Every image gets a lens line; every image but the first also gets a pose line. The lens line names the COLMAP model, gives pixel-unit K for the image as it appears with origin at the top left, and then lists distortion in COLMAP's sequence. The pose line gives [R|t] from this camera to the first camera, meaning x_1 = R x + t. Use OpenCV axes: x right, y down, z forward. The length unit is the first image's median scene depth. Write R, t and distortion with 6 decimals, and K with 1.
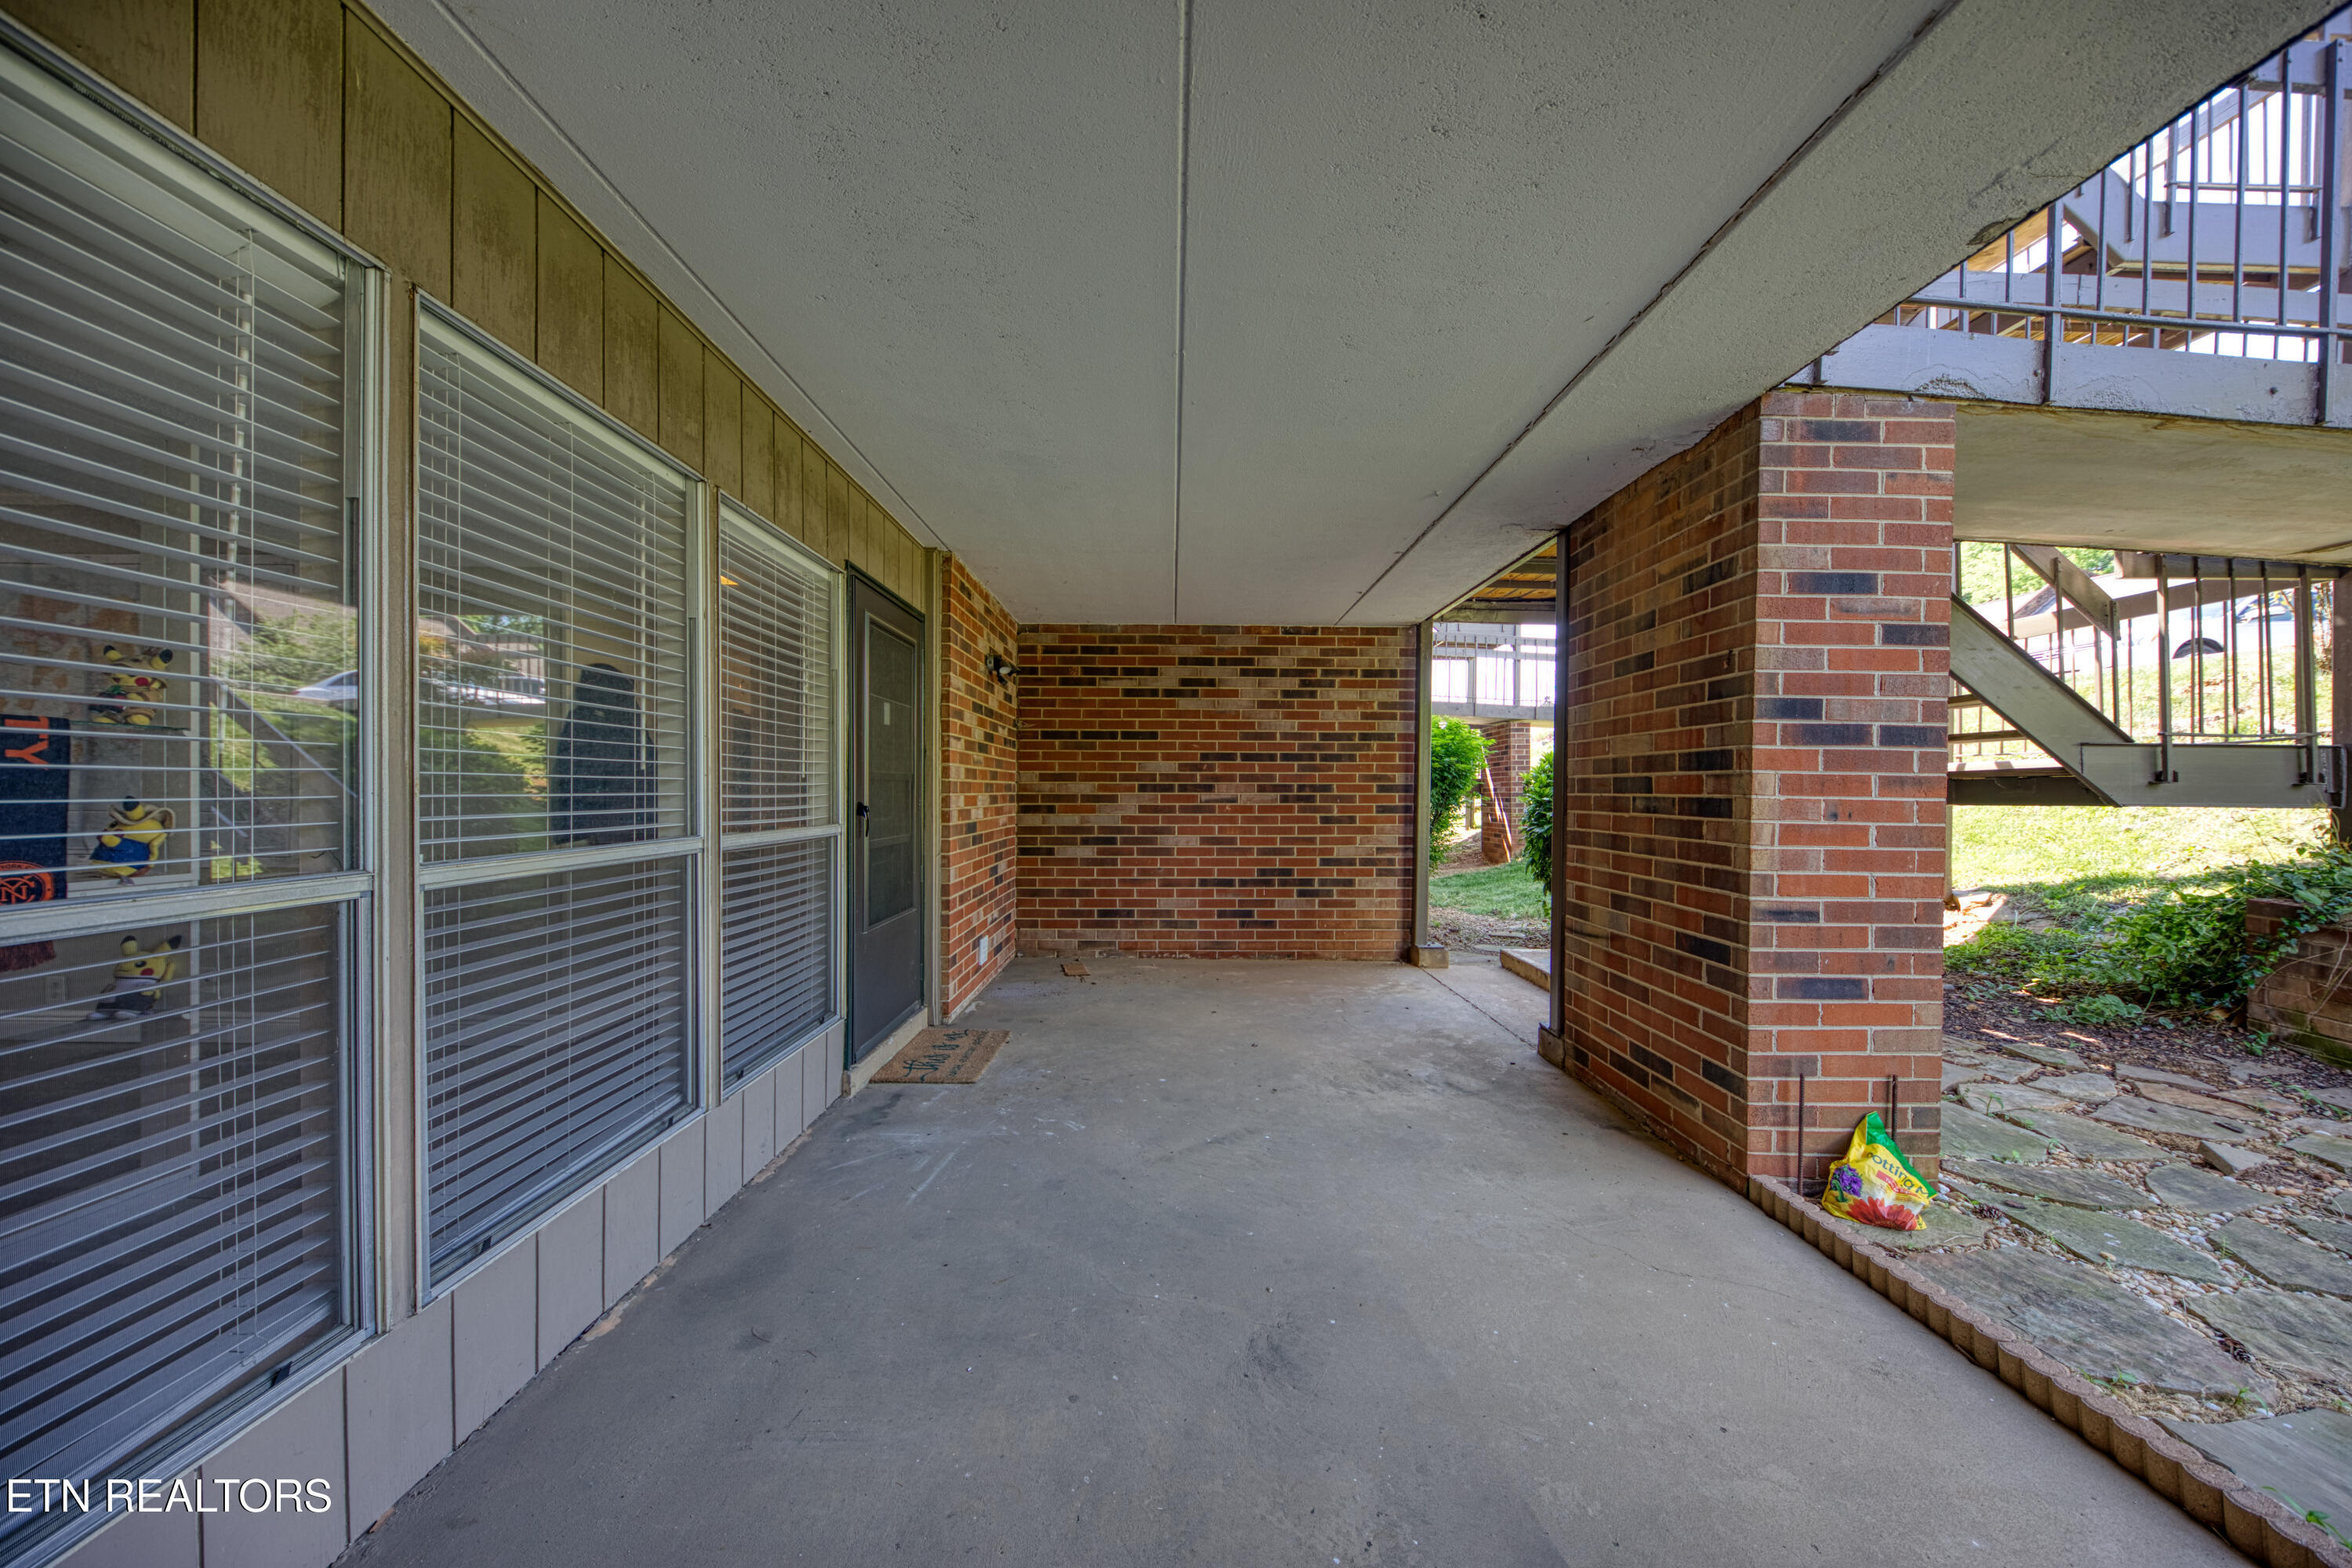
lens RADIAL K [[818.2, 0, 1183.5], [0, 818.2, 791.7], [0, 0, 1]] dist [0.001239, -0.000990]
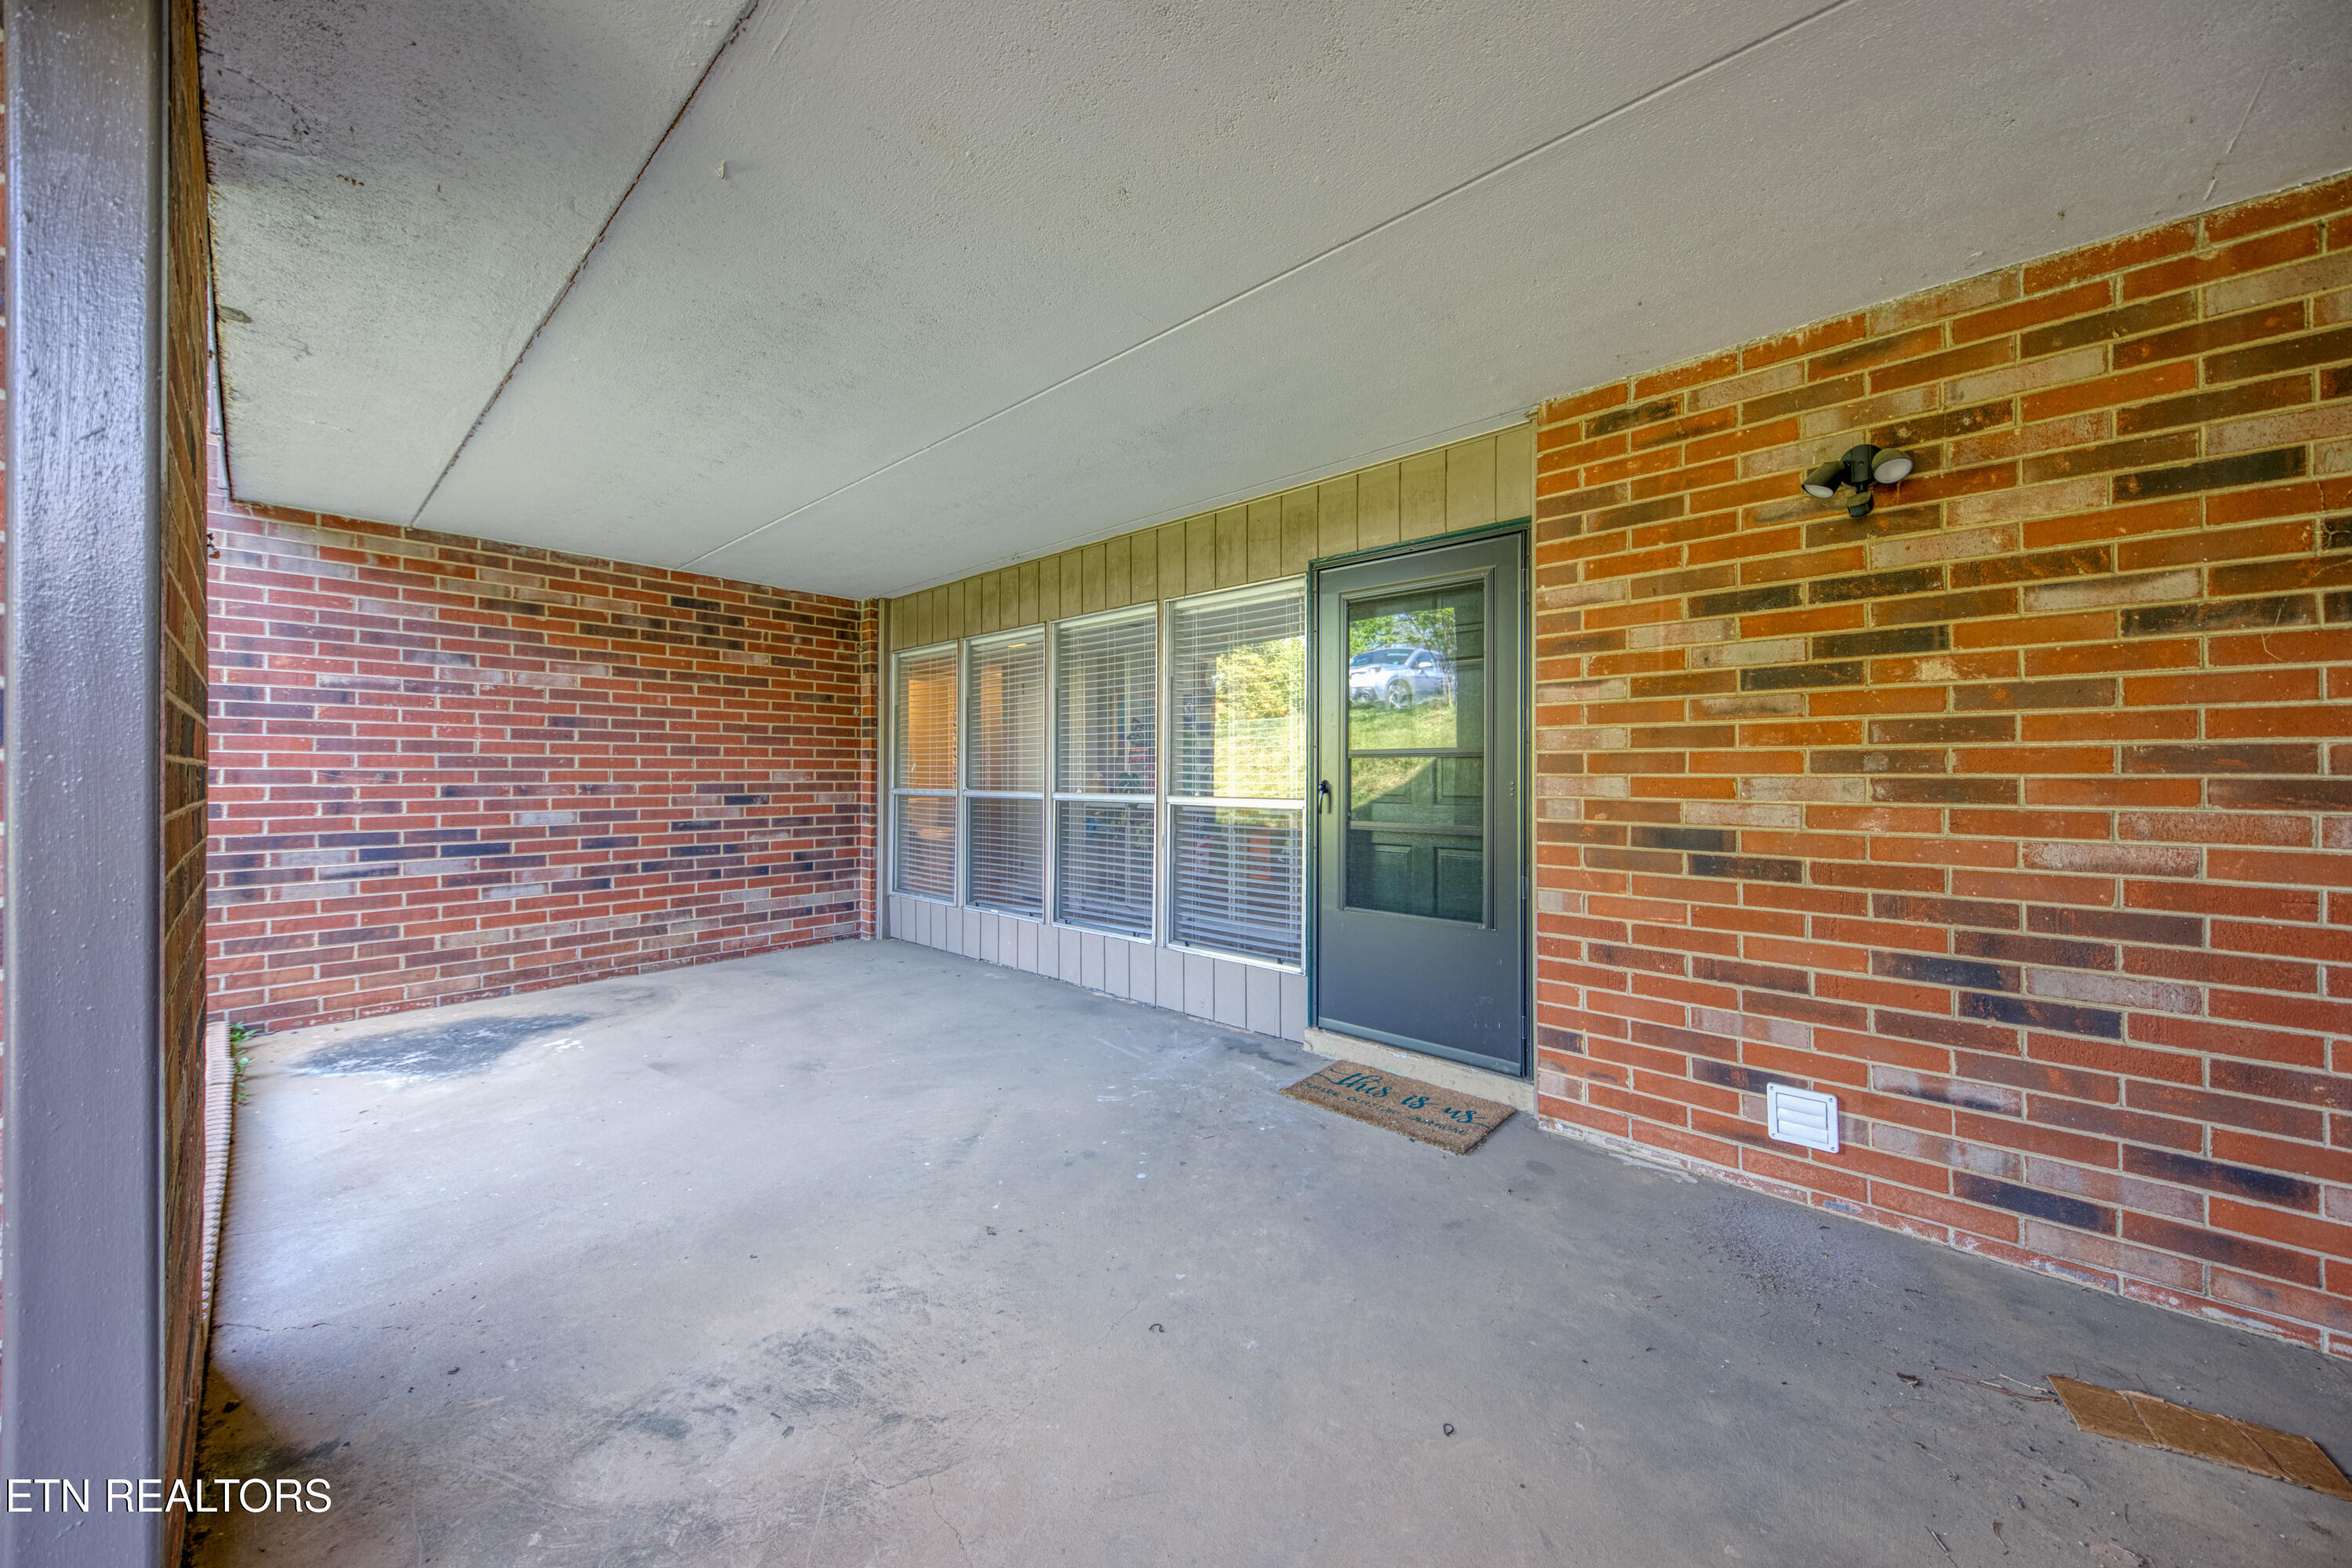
lens RADIAL K [[818.2, 0, 1188.0], [0, 818.2, 774.2], [0, 0, 1]] dist [0.001239, -0.000990]
pose [[-0.682398, -0.008577, -0.730930, 0.472148], [-0.007064, 0.999962, -0.005139, 0.010966], [0.730946, 0.001657, -0.682433, 1.538161]]
